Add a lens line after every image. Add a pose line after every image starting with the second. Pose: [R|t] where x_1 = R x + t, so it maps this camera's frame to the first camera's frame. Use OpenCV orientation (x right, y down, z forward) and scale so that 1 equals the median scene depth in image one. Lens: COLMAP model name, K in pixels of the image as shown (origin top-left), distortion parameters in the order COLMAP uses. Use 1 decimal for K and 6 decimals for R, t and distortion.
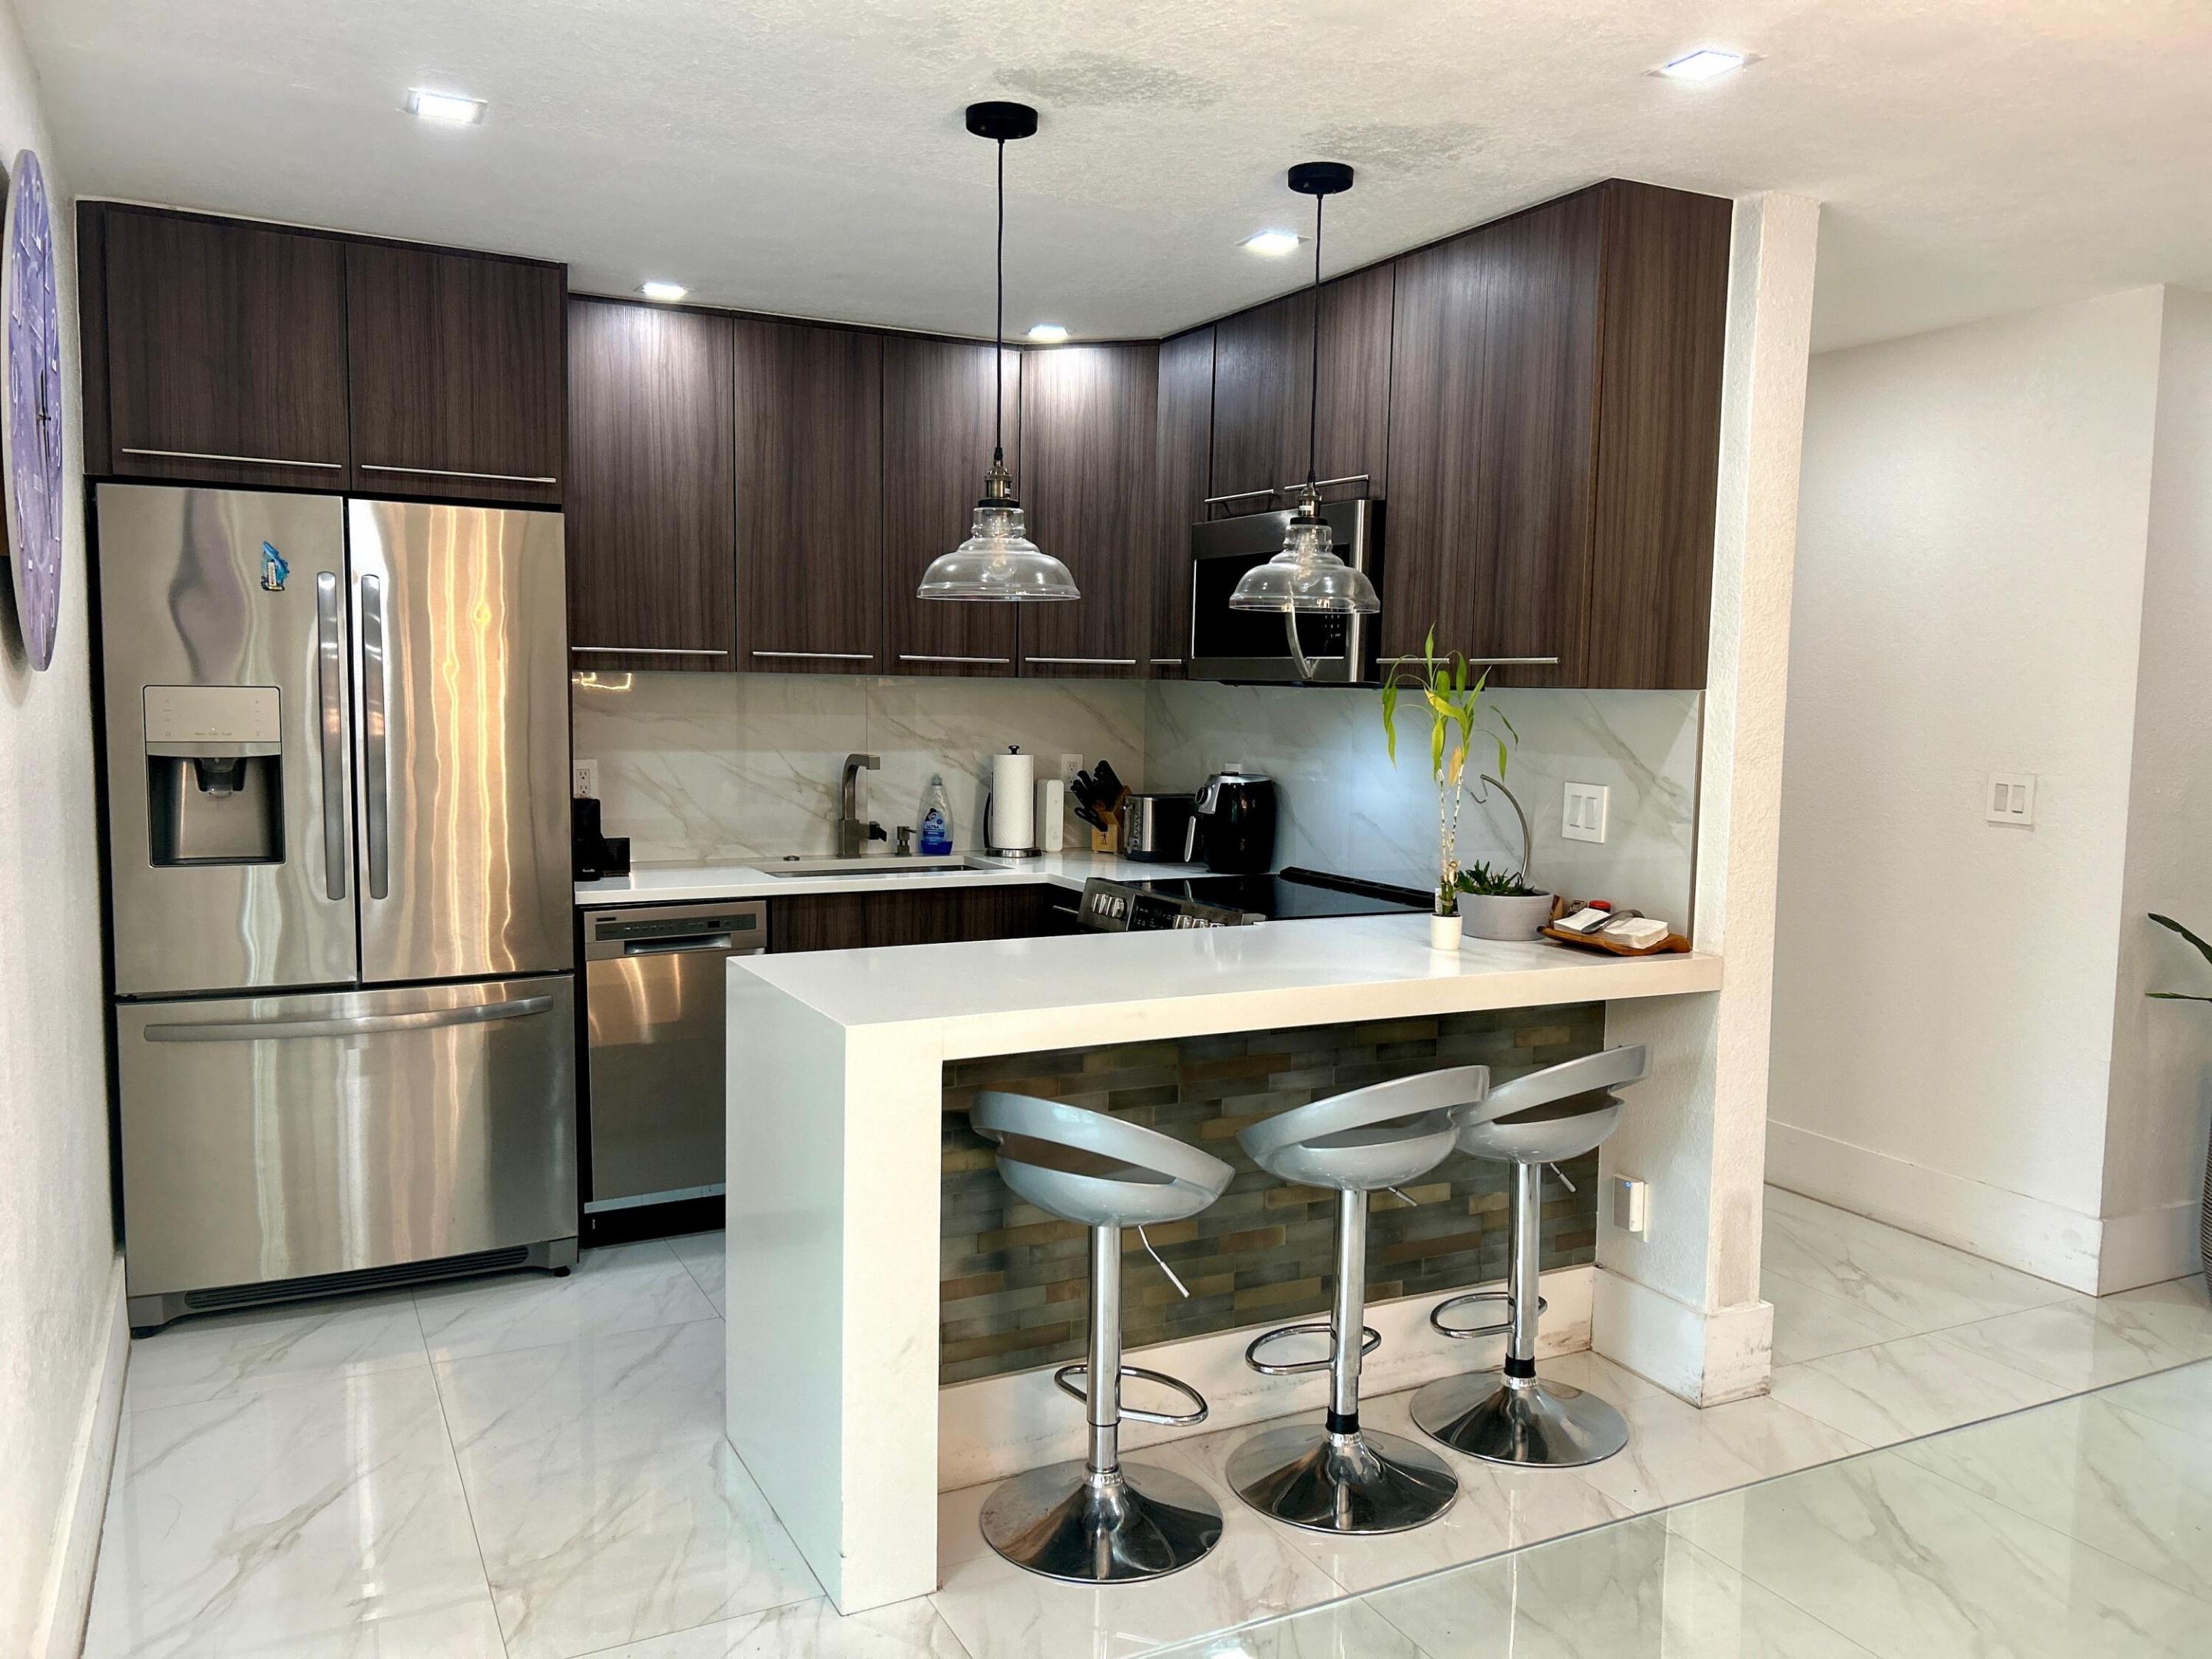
lens RADIAL K [[1682.0, 0, 1120.7], [0, 1682.0, 842.9], [0, 0, 1]] dist [0.019623, -0.022144]
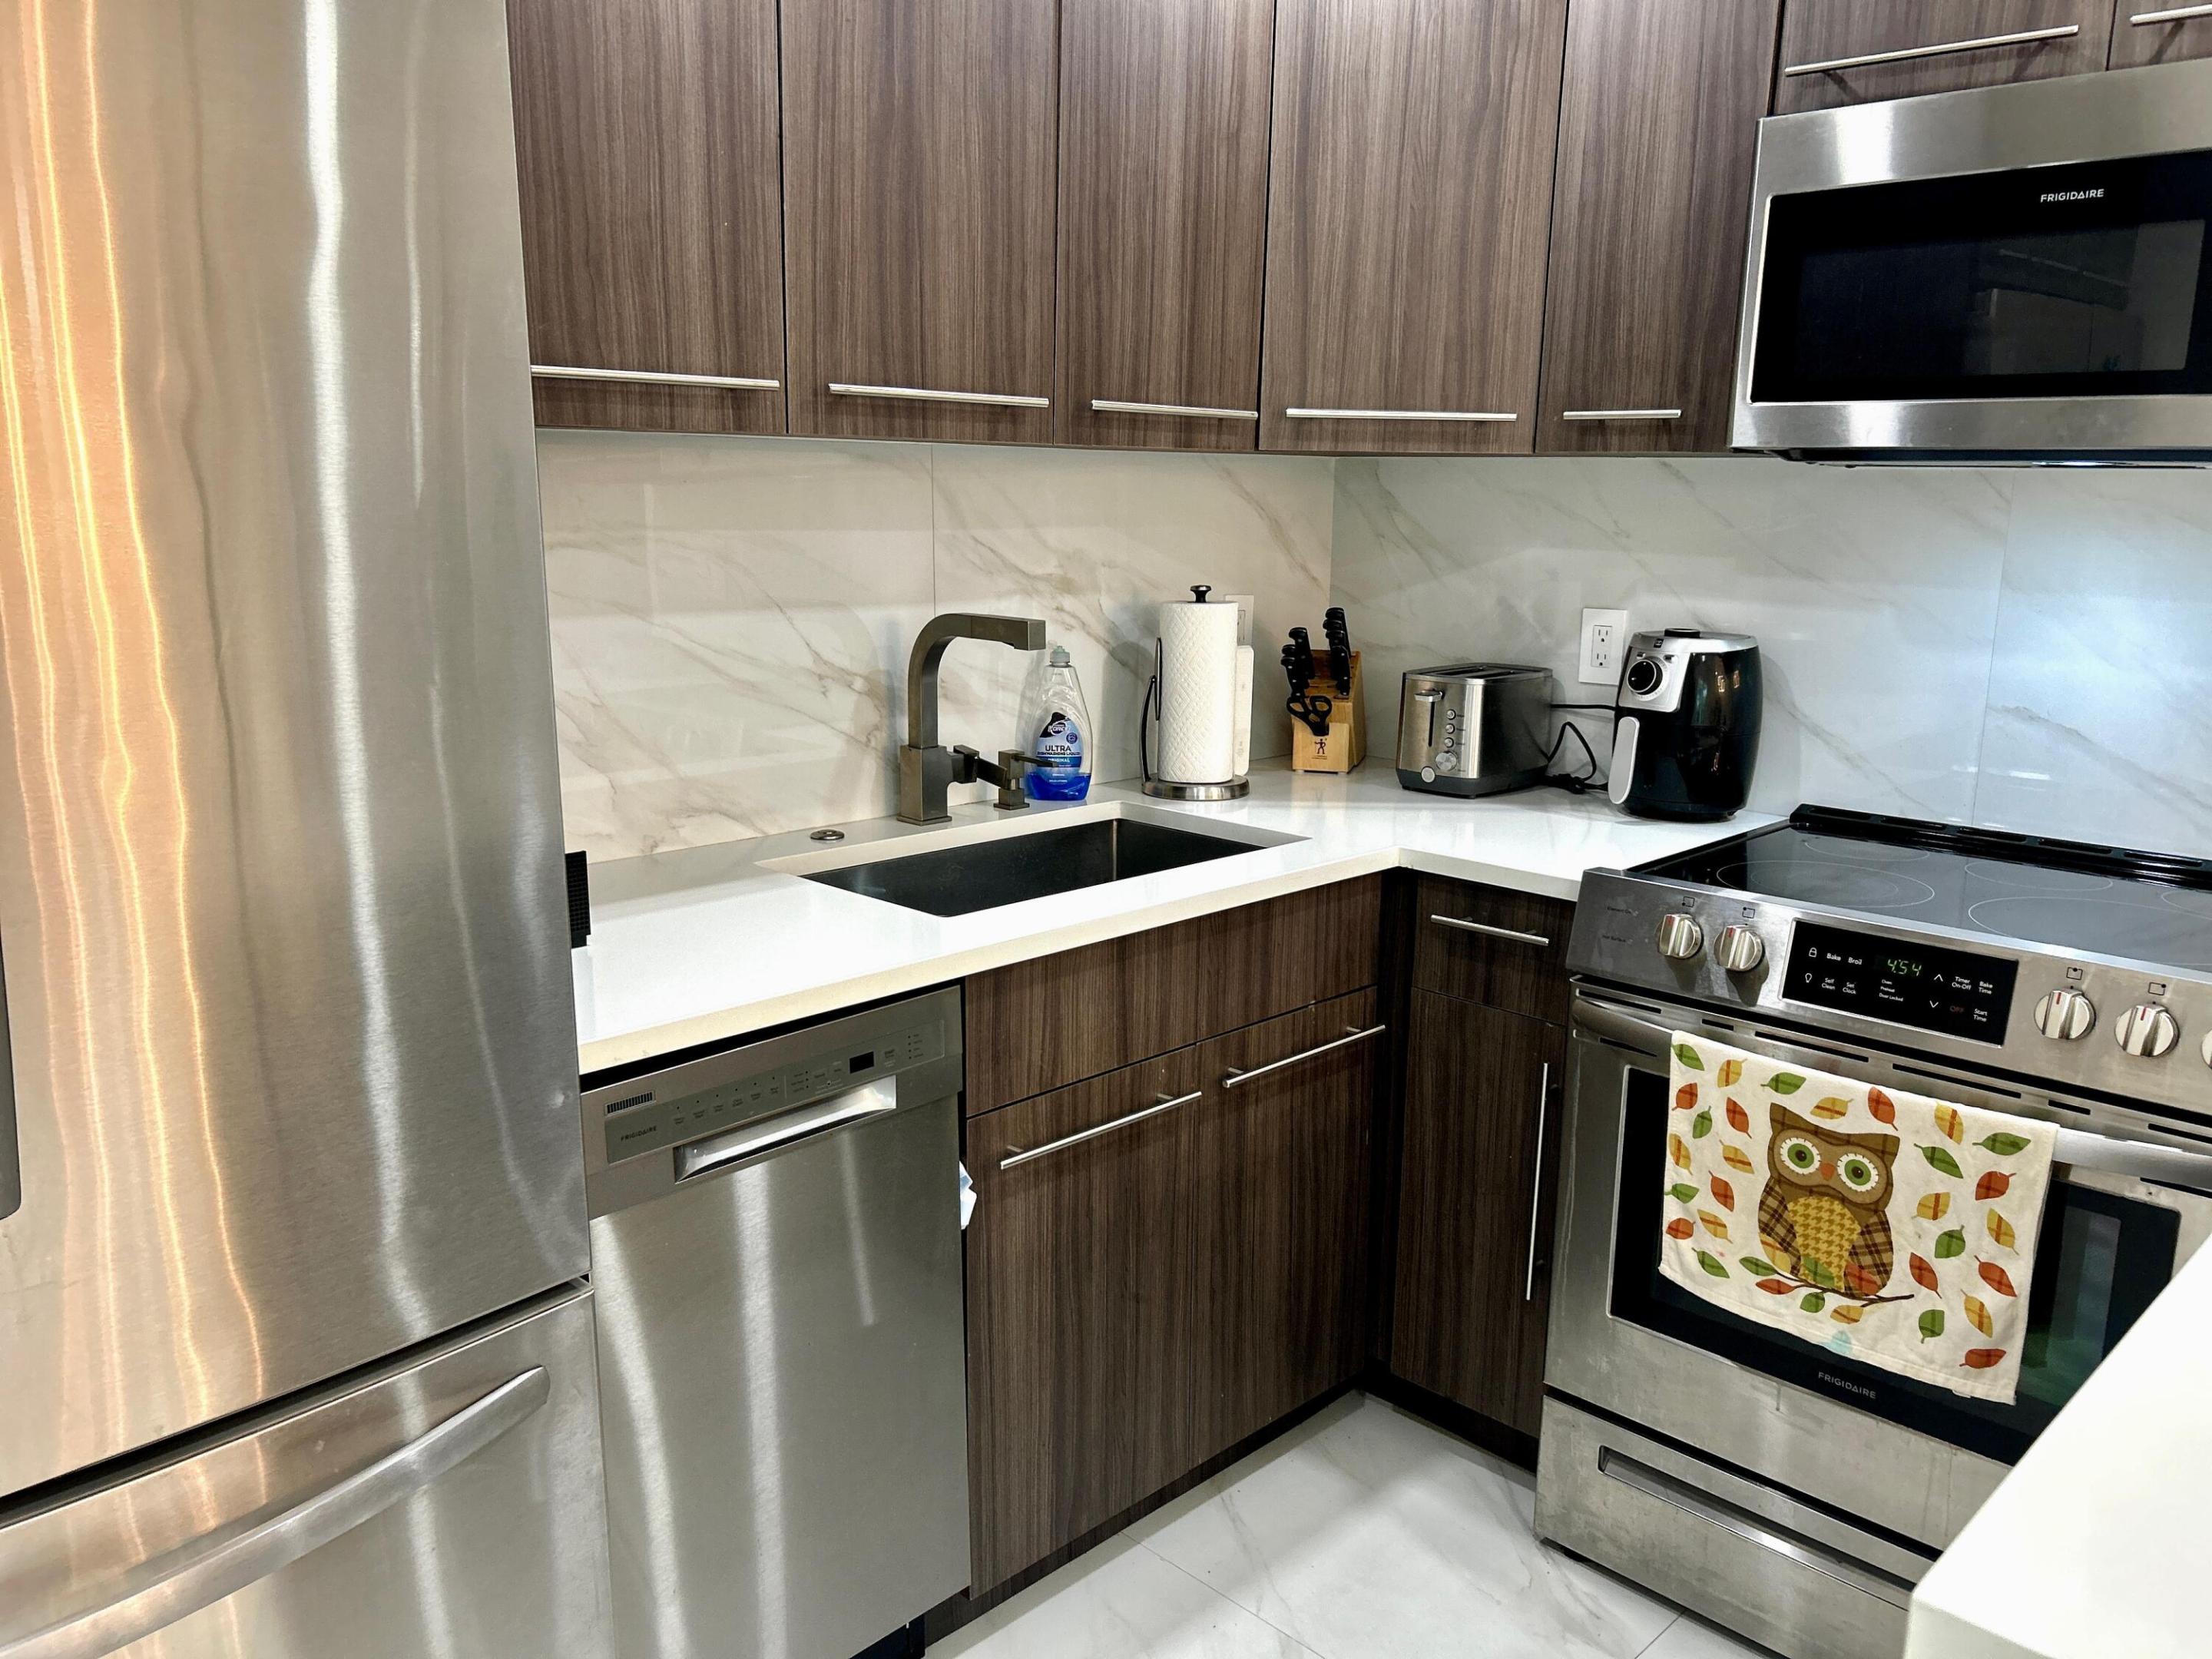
lens RADIAL K [[1682.0, 0, 1084.2], [0, 1682.0, 819.2], [0, 0, 1]] dist [0.019623, -0.022144]
pose [[0.956180, -0.063469, 0.285816, -0.265871], [0.033816, 0.993628, 0.107520, -0.045316], [-0.290819, -0.093143, 0.952234, 0.532837]]
